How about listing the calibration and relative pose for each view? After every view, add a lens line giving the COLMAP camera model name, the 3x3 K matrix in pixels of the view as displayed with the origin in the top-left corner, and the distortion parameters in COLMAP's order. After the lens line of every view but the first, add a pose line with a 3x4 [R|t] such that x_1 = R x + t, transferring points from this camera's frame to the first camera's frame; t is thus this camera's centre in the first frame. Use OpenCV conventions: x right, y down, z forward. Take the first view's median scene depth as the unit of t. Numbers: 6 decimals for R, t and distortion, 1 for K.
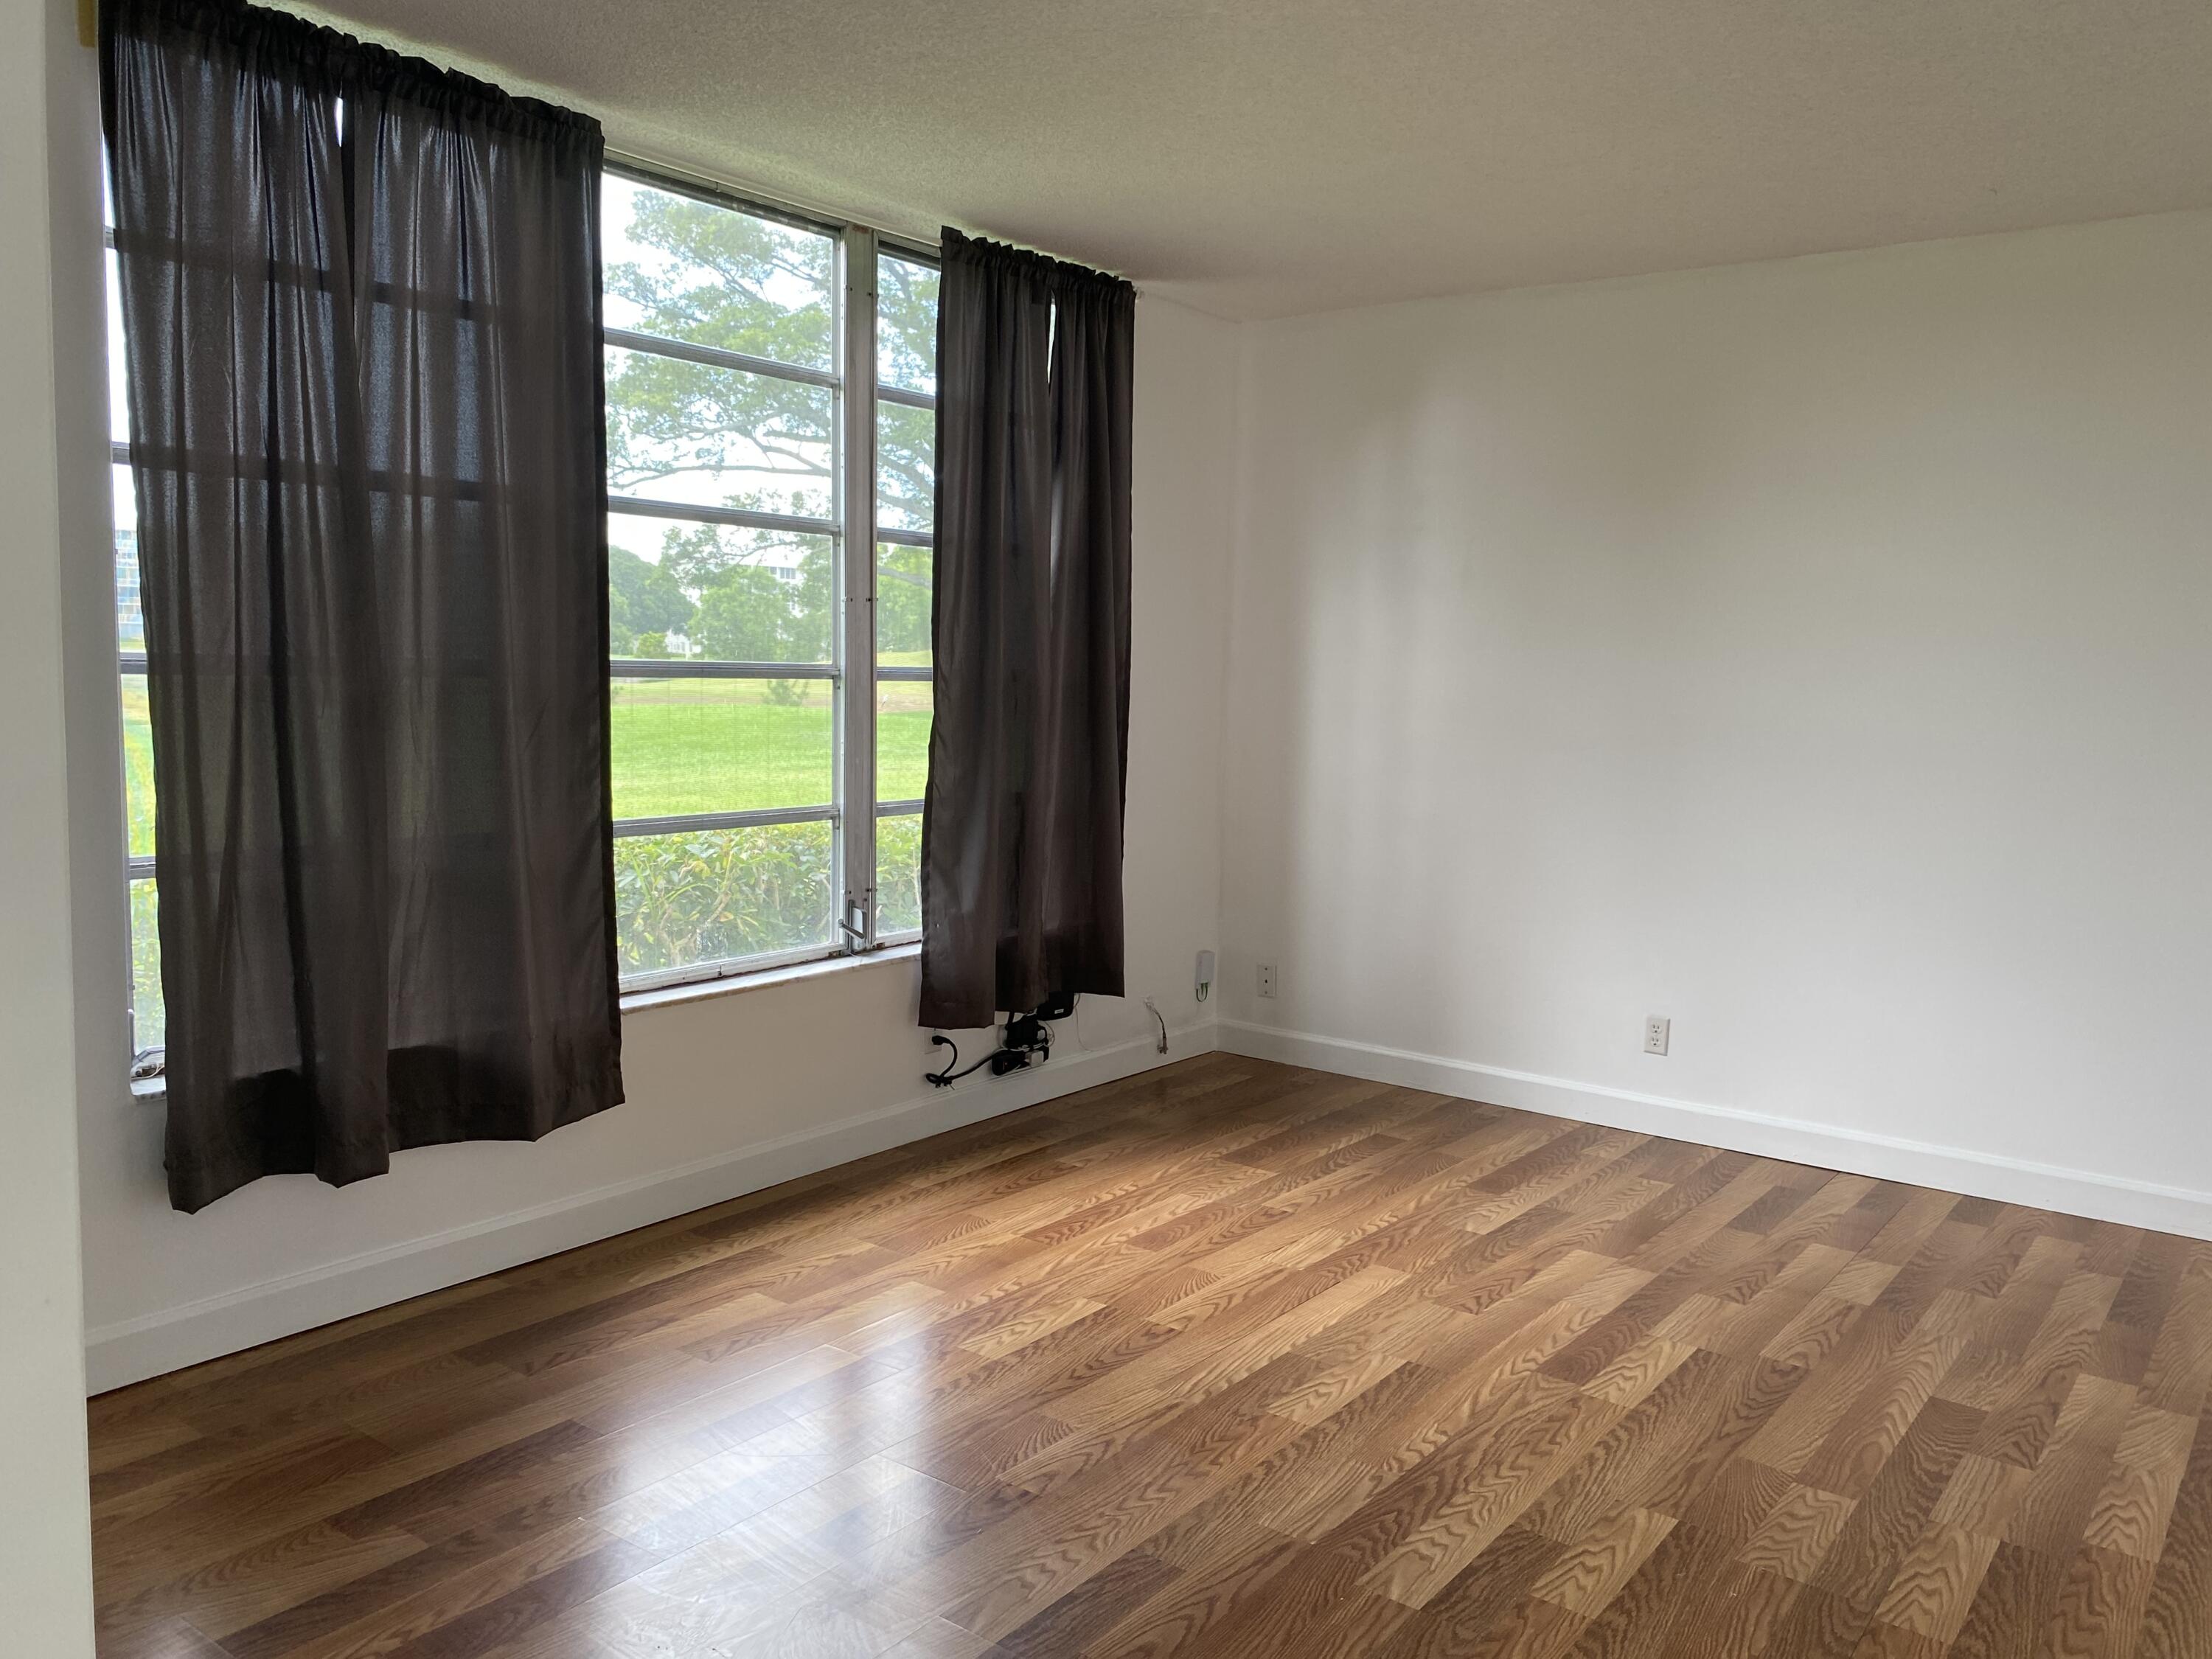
lens RADIAL K [[1694.7, 0, 1106.0], [0, 1694.7, 829.5], [0, 0, 1]] dist [0.004824, -0.006725]
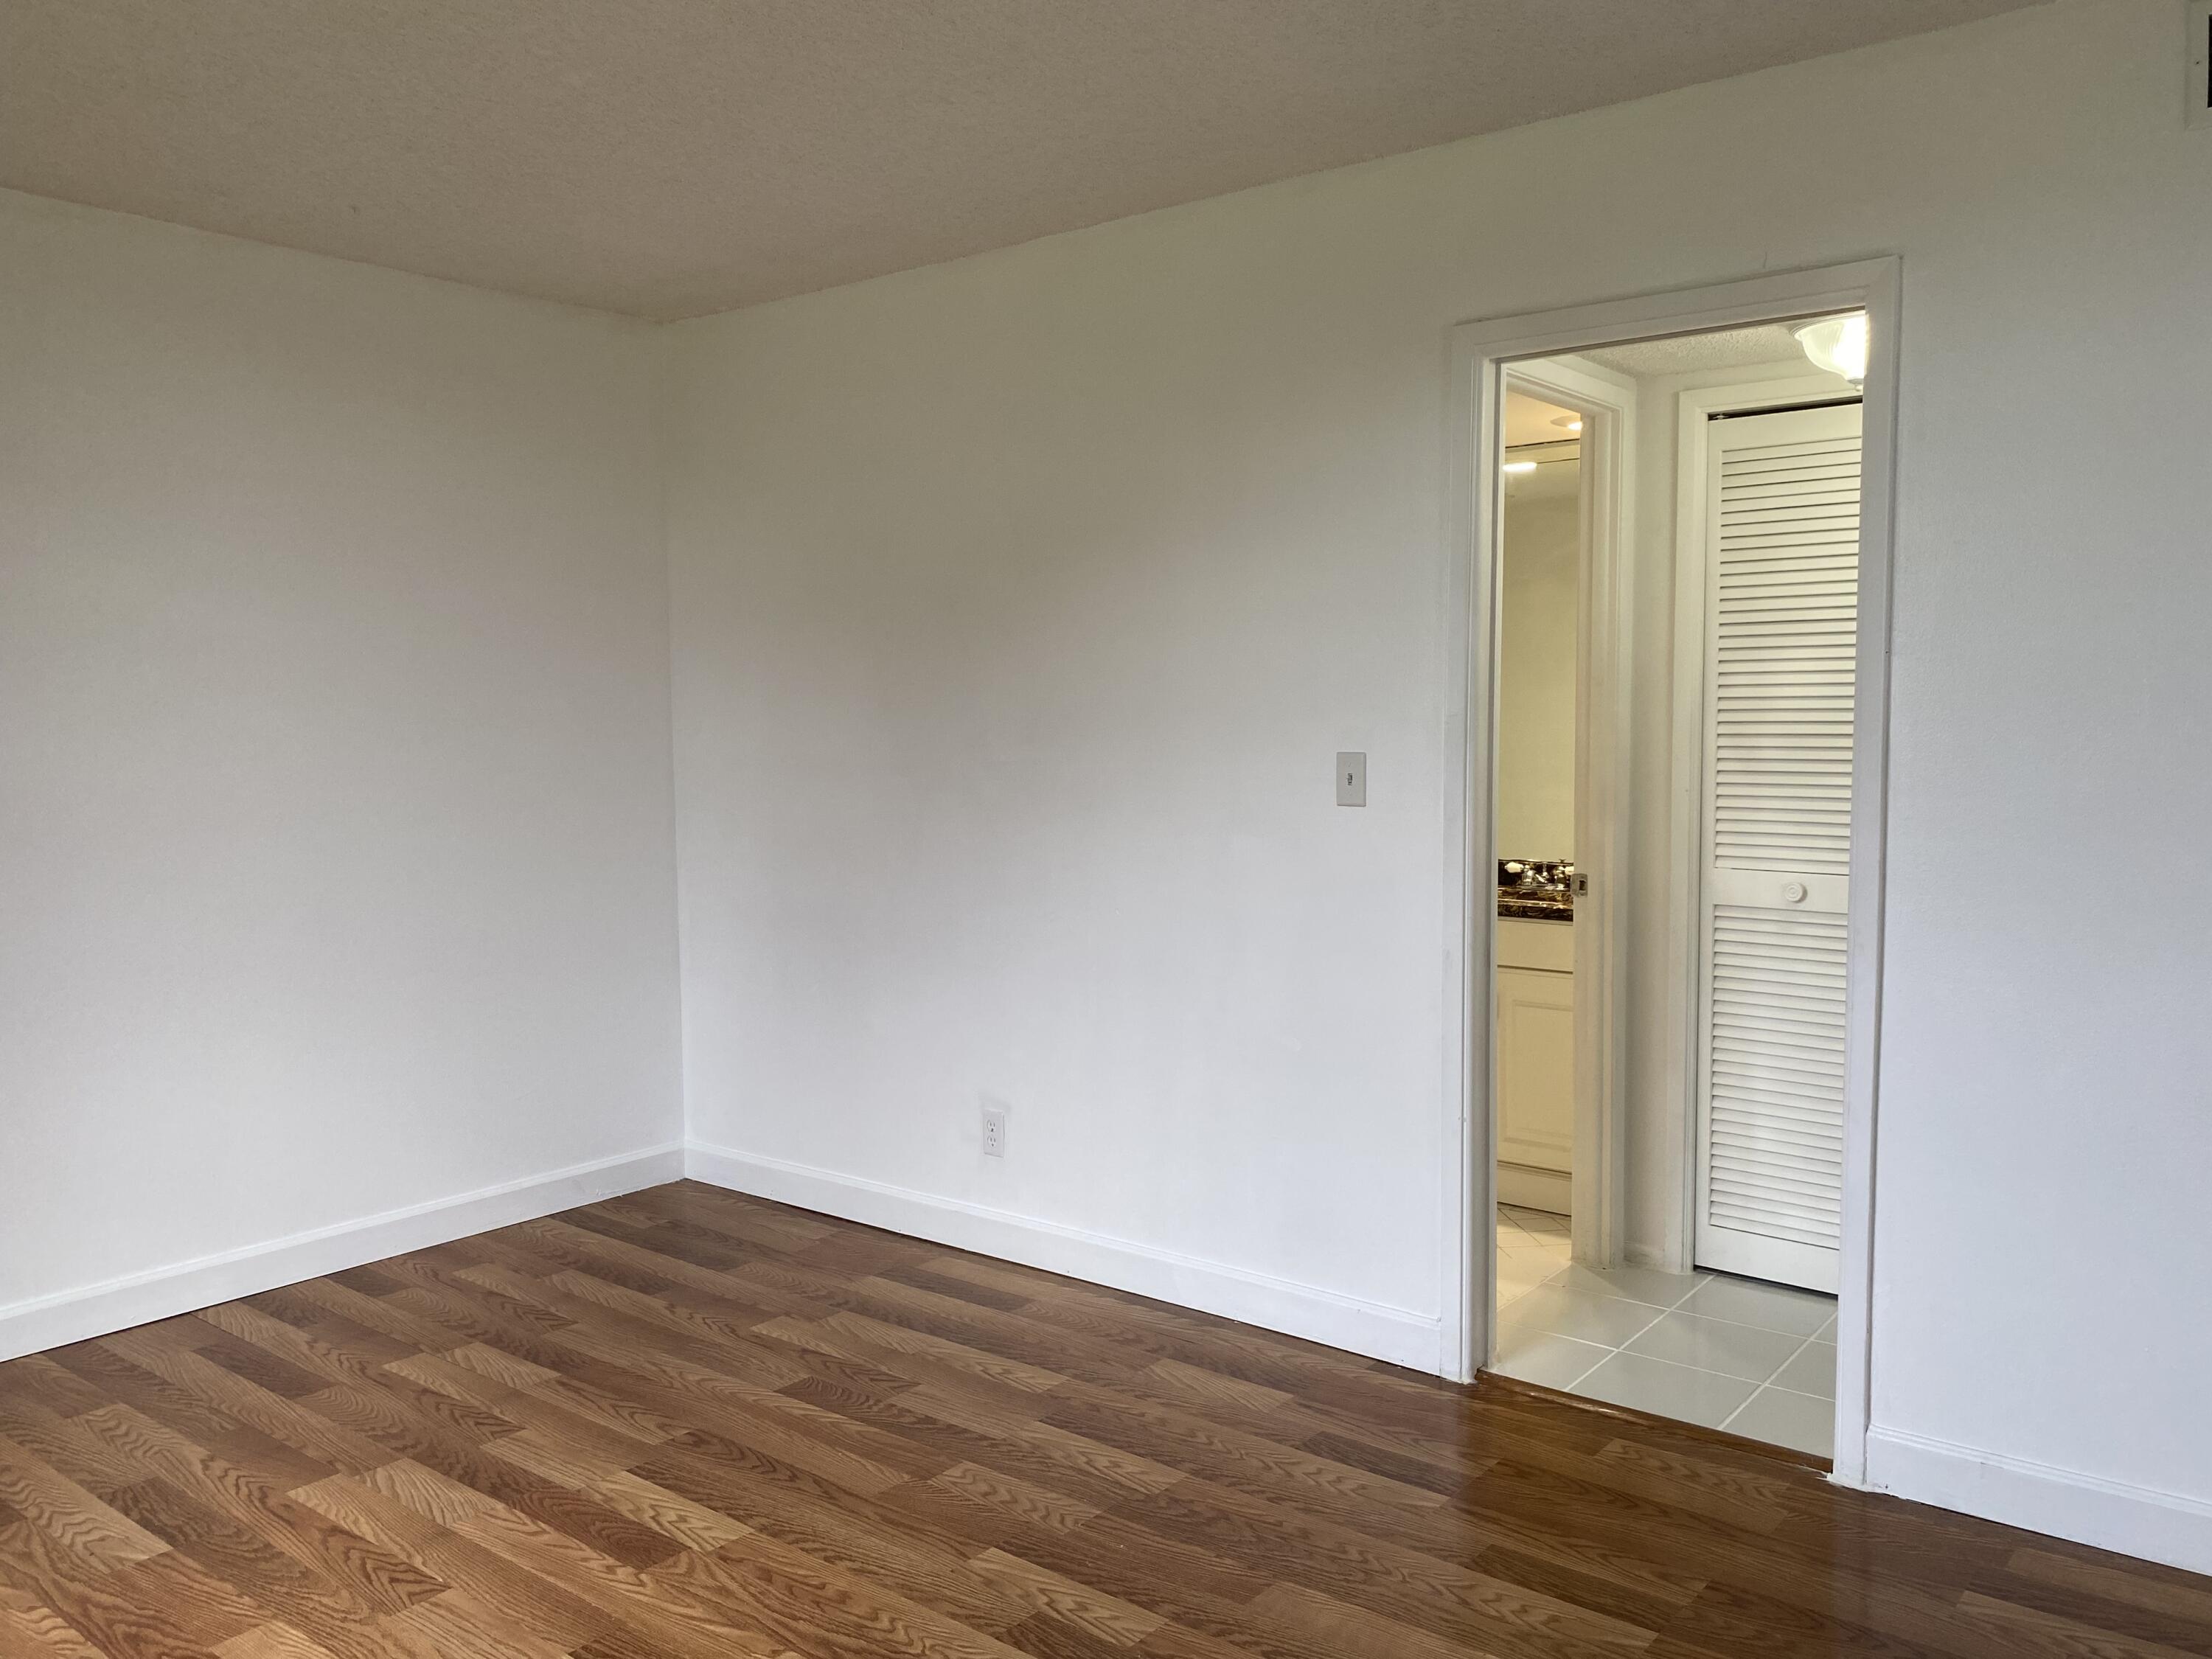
lens RADIAL K [[1705.4, 0, 1106.0], [0, 1705.4, 829.5], [0, 0, 1]] dist [0.091935, -0.140450]
pose [[0.026529, -0.097116, 0.994919, -0.558091], [0.106668, 0.989862, 0.093779, -0.097077], [-0.993941, 0.103638, 0.036619, 0.715880]]
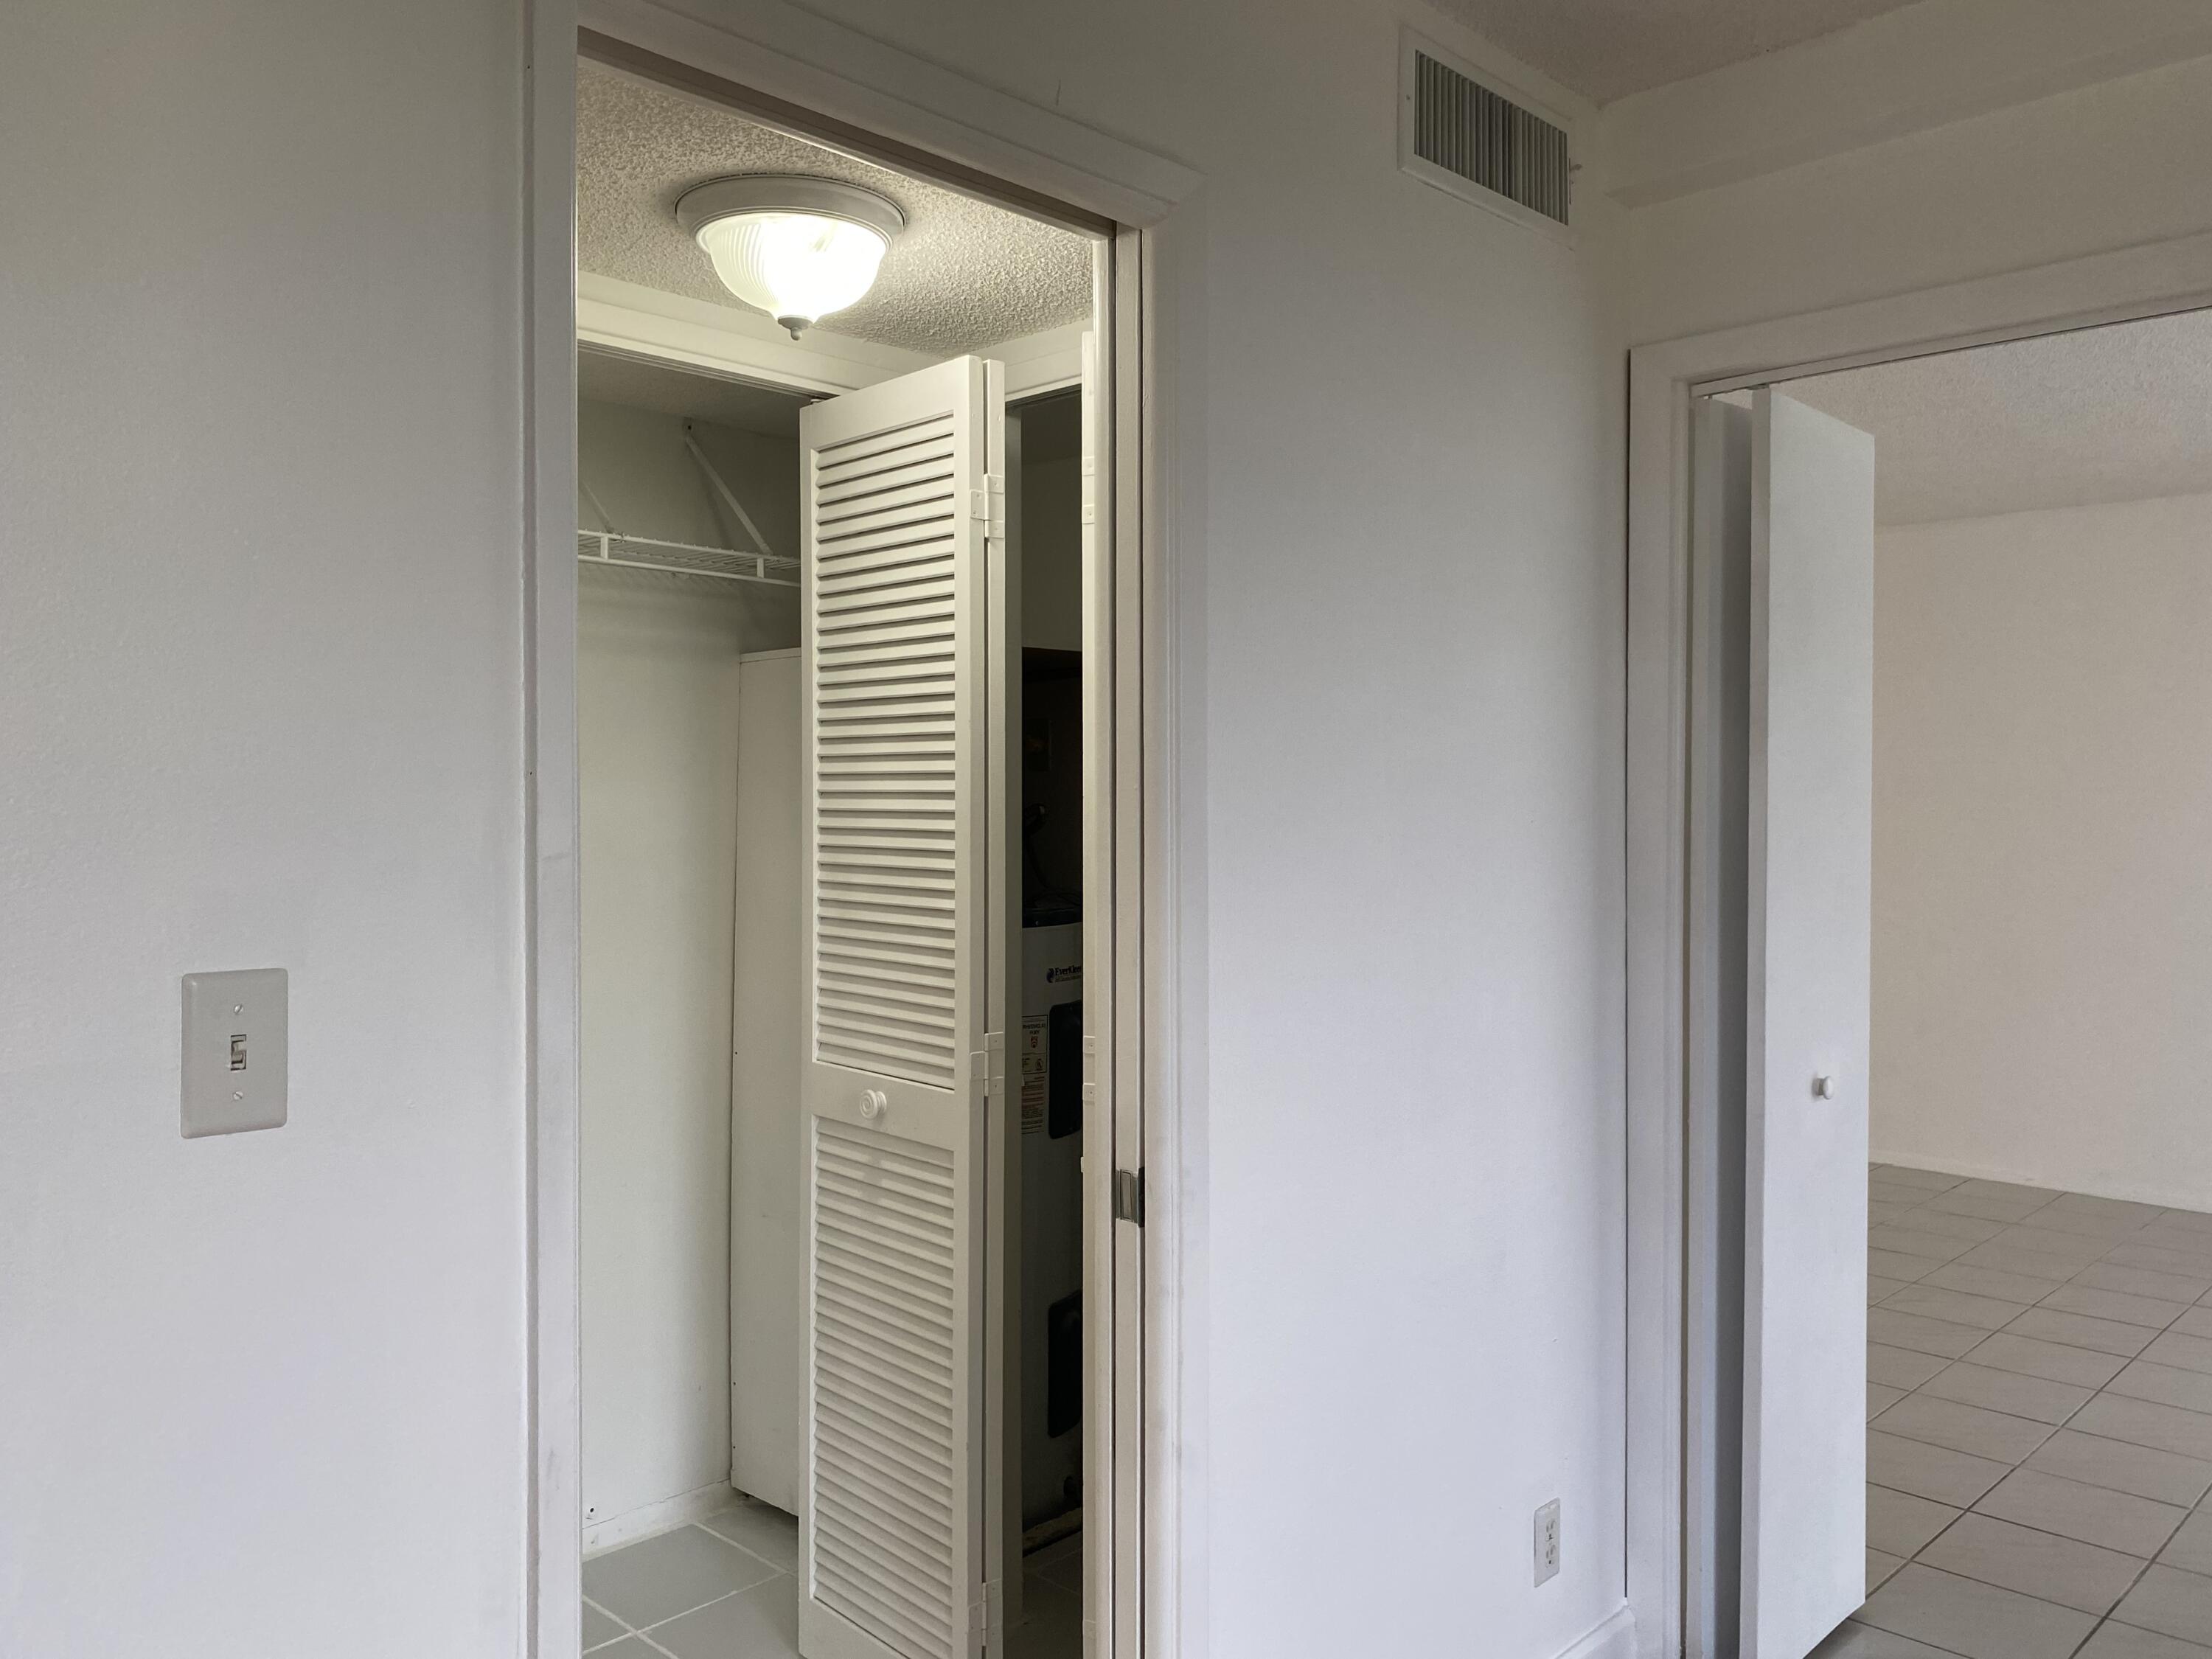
lens RADIAL K [[1705.4, 0, 1106.0], [0, 1705.4, 829.5], [0, 0, 1]] dist [0.091935, -0.140450]
pose [[-0.991839, -0.028643, 0.124240, 0.327207], [-0.013994, 0.993007, 0.117221, -0.103316], [-0.126728, 0.114526, -0.985304, 0.938382]]
